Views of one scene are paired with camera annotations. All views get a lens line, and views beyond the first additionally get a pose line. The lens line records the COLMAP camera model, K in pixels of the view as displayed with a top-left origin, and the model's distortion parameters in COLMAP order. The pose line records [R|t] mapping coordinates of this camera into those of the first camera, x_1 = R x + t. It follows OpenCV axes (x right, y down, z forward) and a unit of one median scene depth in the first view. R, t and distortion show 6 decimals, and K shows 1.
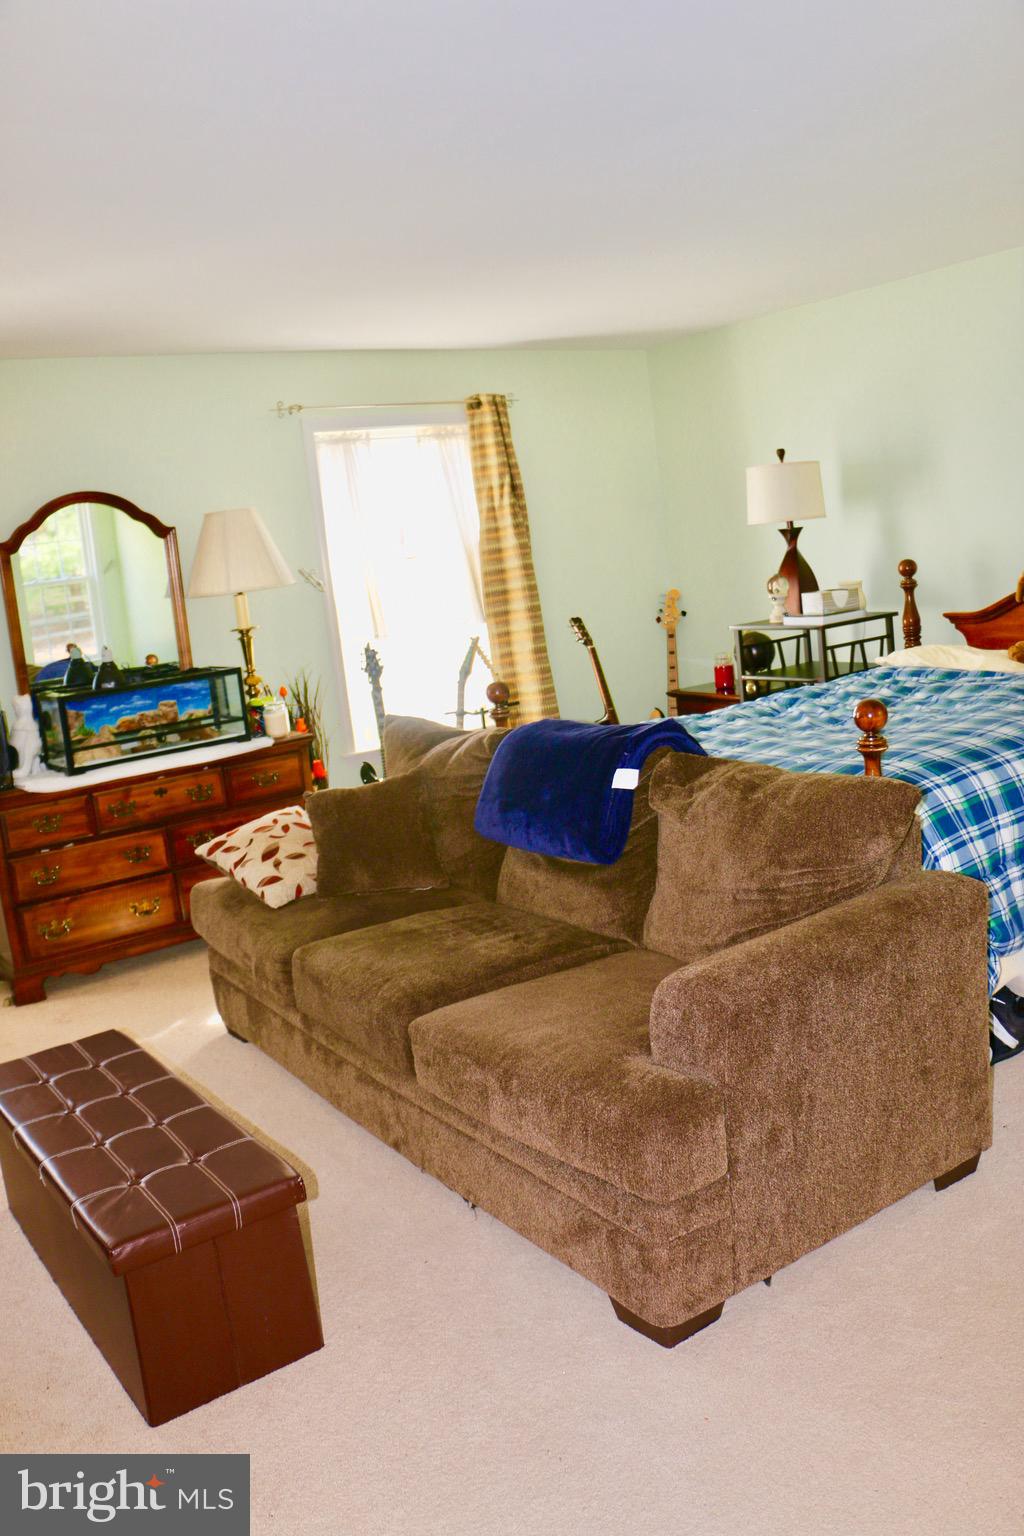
lens RADIAL K [[1275.8, 0, 510.9], [0, 1275.8, 756.2], [0, 0, 1]] dist [-0.179950, 0.159179]
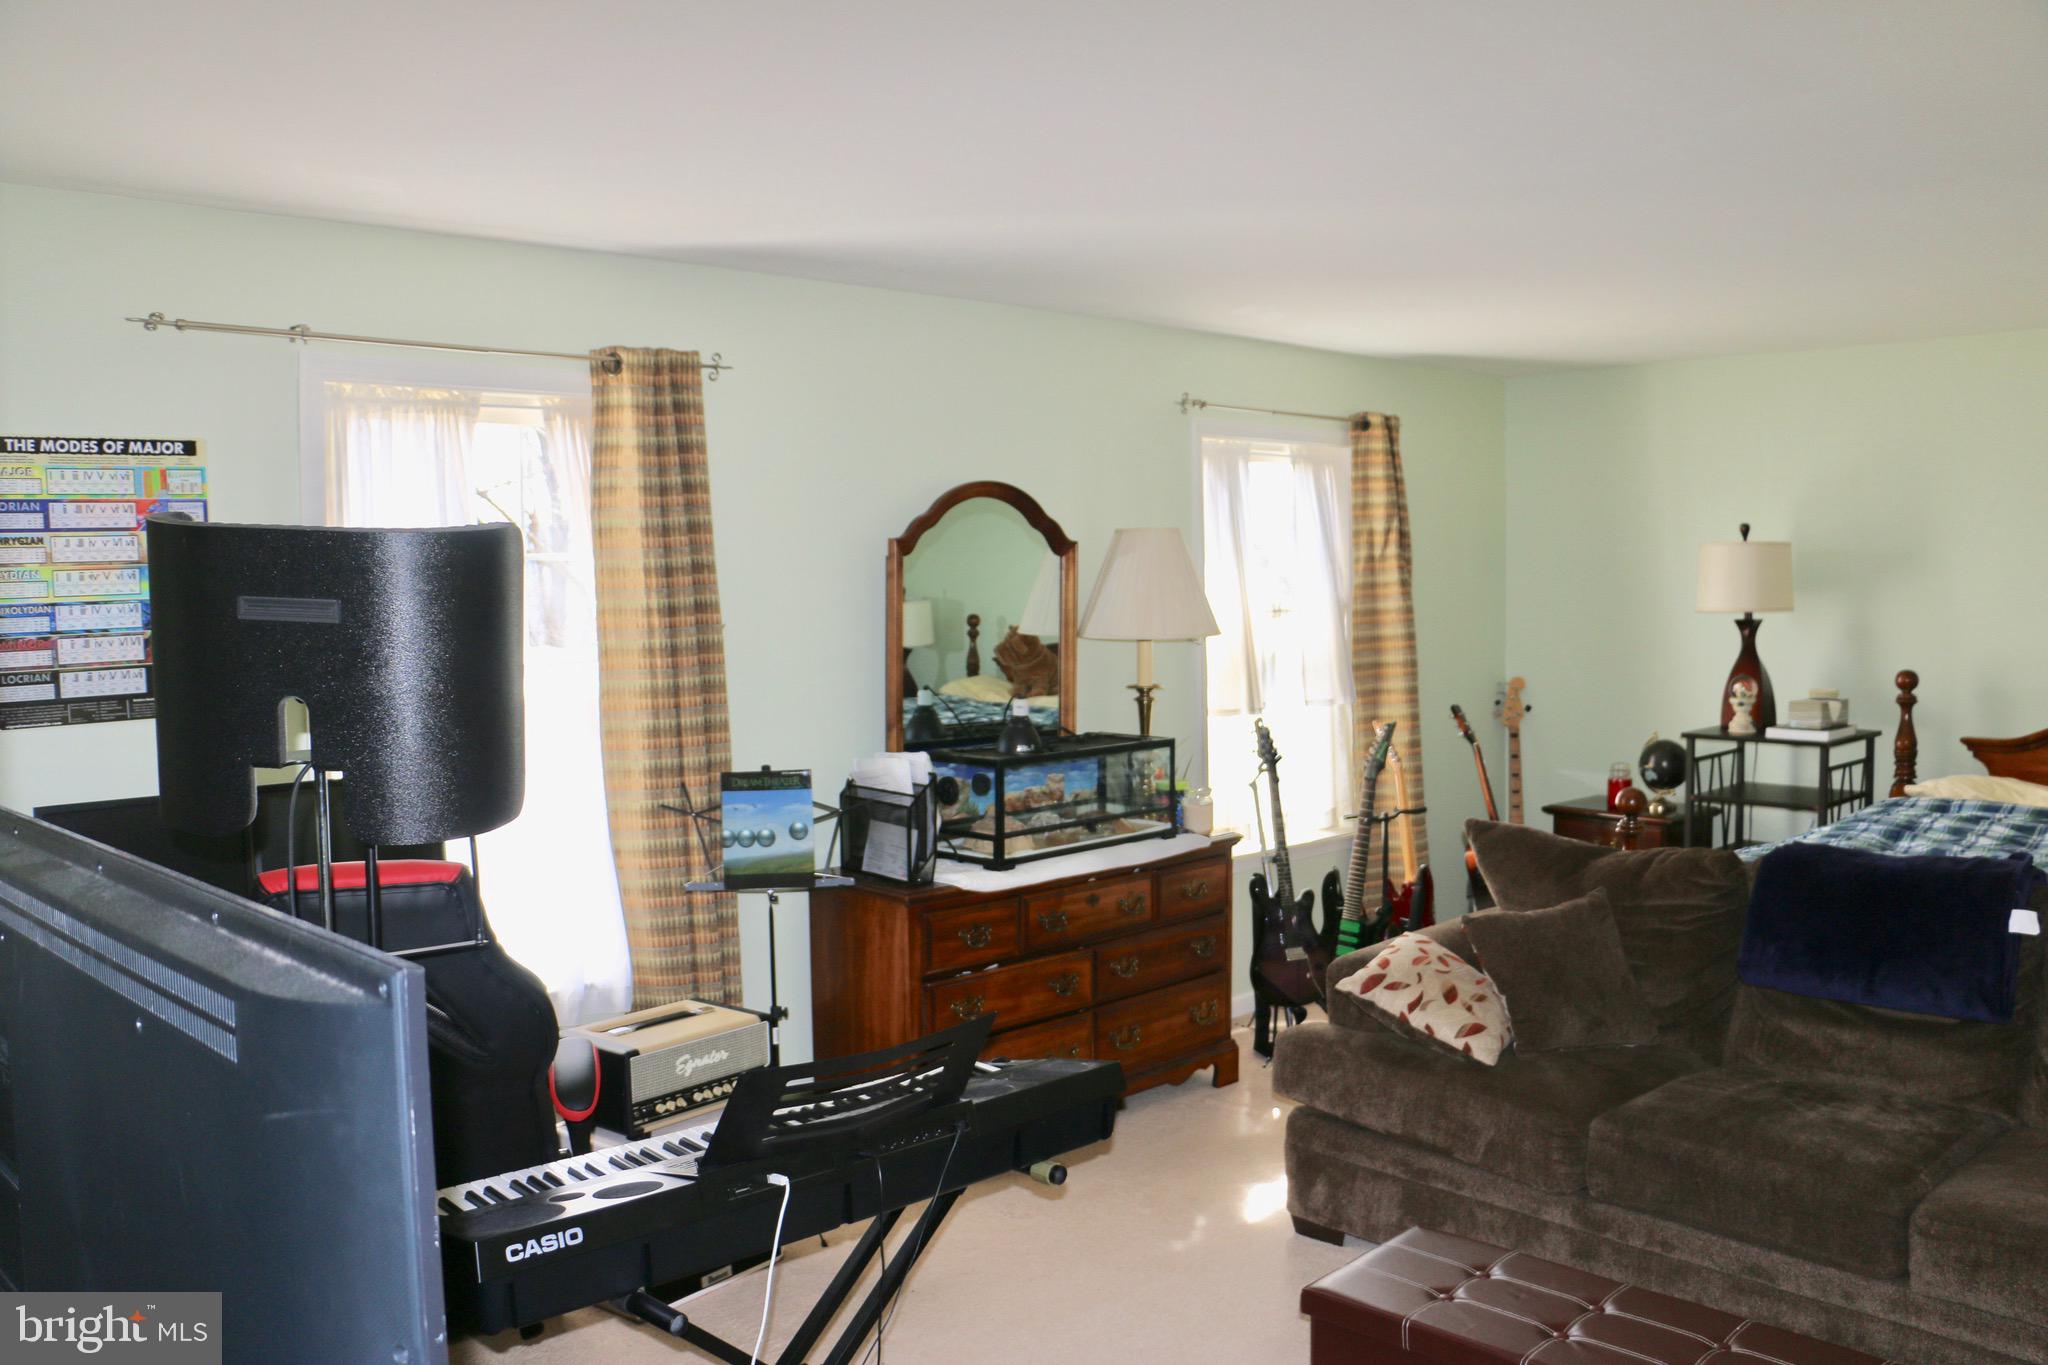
lens RADIAL K [[1701.0, 0, 1017.5], [0, 1701.0, 683.2], [0, 0, 1]] dist [-0.179950, 0.159179]
pose [[0.982431, 0.086548, 0.165346, -0.452304], [-0.068193, 0.991179, -0.113638, 0.016895], [-0.173722, 0.100366, 0.979667, 0.026354]]
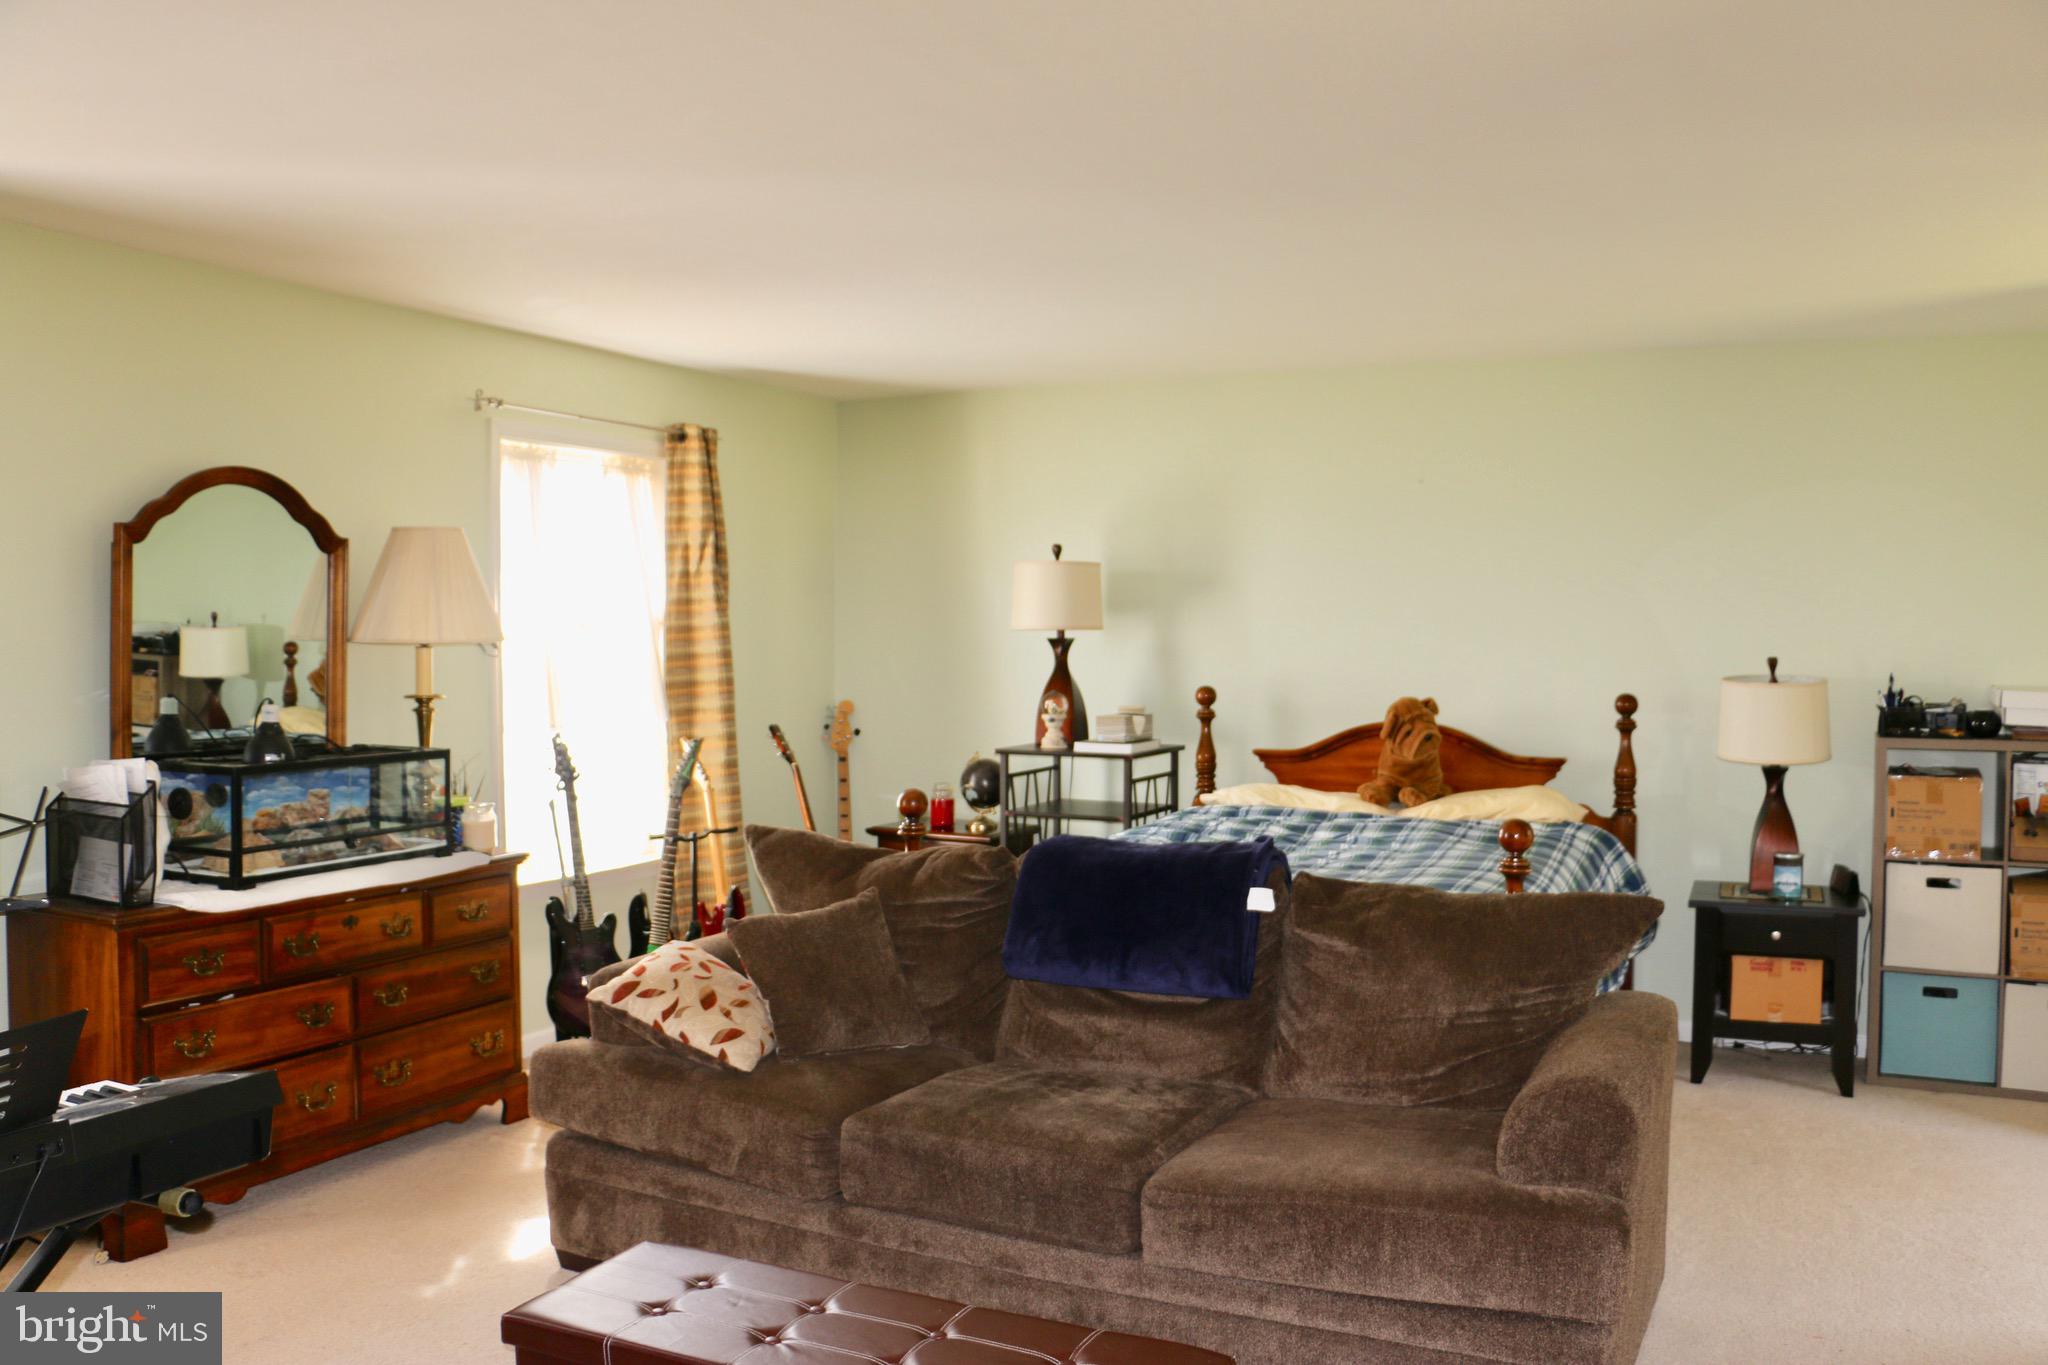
lens RADIAL K [[1701.0, 0, 1030.2], [0, 1701.0, 675.4], [0, 0, 1]] dist [-0.179950, 0.159179]
pose [[0.866255, 0.098501, 0.489795, -0.373448], [-0.016184, 0.985390, -0.169545, 0.038783], [-0.499340, 0.138943, 0.855193, 0.041788]]
